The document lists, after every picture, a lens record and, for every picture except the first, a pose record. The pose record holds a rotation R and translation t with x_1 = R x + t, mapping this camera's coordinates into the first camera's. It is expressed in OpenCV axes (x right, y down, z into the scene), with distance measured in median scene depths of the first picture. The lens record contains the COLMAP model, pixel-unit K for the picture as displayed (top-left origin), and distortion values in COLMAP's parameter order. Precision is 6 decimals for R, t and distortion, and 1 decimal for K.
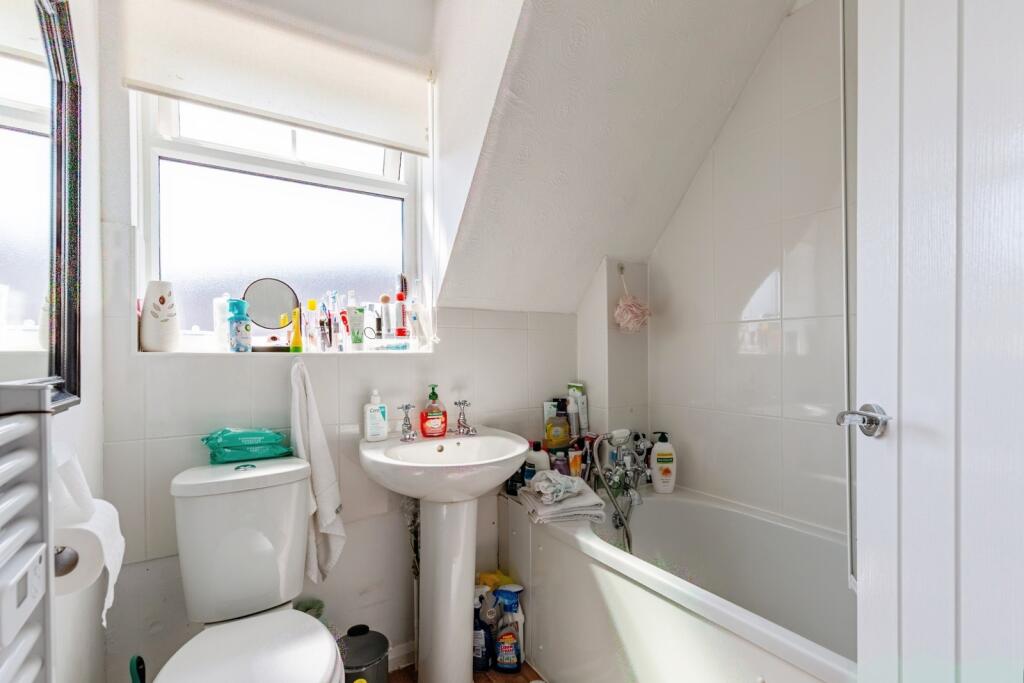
lens RADIAL K [[480.6, 0, 512.0], [0, 480.6, 341.5], [0, 0, 1]] dist [0.000290, -0.000434]
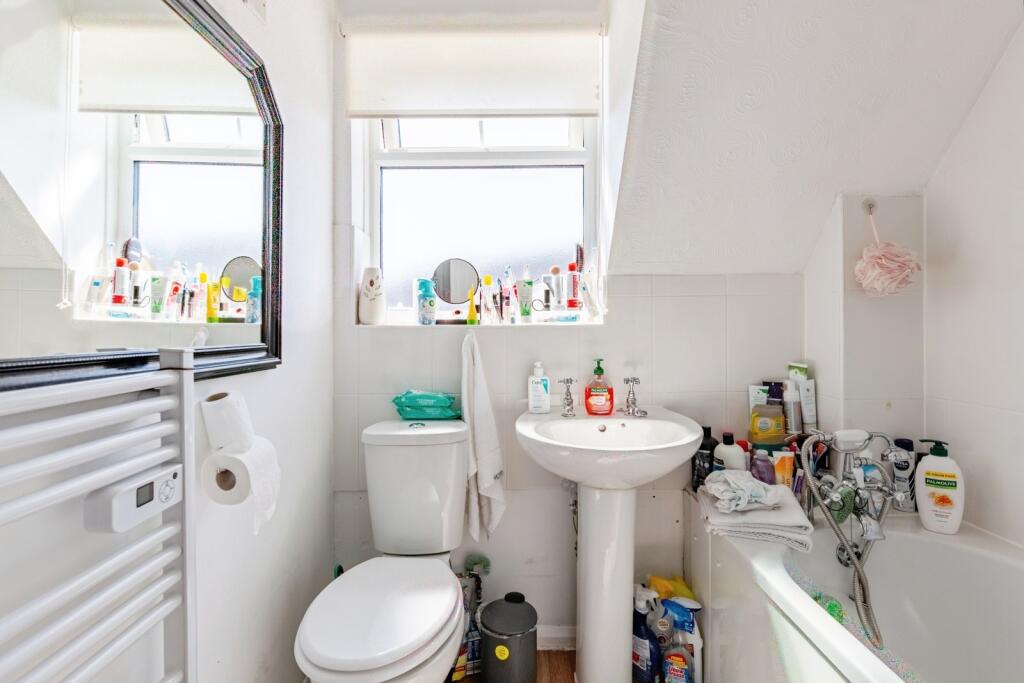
lens RADIAL K [[478.0, 0, 510.0], [0, 478.0, 318.2], [0, 0, 1]] dist [-0.000242, -0.000807]
pose [[0.841078, -0.011905, -0.540783, 0.197912], [0.015900, 0.999870, 0.002718, 0.005987], [0.540680, -0.010885, 0.841158, 0.131096]]
